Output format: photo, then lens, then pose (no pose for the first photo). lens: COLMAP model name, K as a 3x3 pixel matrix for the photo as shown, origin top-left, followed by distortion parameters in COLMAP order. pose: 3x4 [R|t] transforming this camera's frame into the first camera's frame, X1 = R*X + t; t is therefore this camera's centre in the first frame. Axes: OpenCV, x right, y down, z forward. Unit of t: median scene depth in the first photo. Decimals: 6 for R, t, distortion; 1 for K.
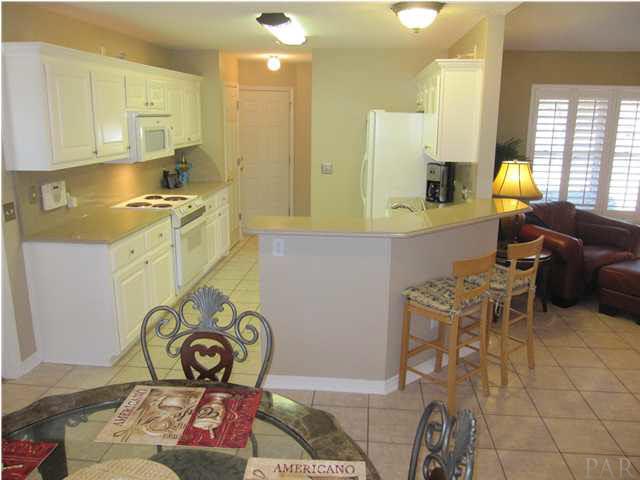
lens RADIAL K [[530.8, 0, 316.7], [0, 530.8, 239.2], [0, 0, 1]] dist [-0.053083, 0.009485]
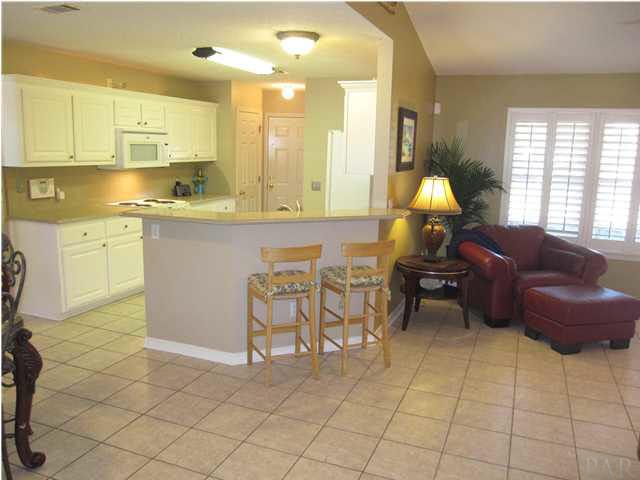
lens RADIAL K [[530.8, 0, 316.7], [0, 530.8, 239.2], [0, 0, 1]] dist [-0.053083, 0.009485]
pose [[0.958910, 0.064025, -0.276390, 0.430001], [-0.081600, 0.995279, -0.052551, 0.045638], [0.271721, 0.072945, 0.959608, -0.057298]]
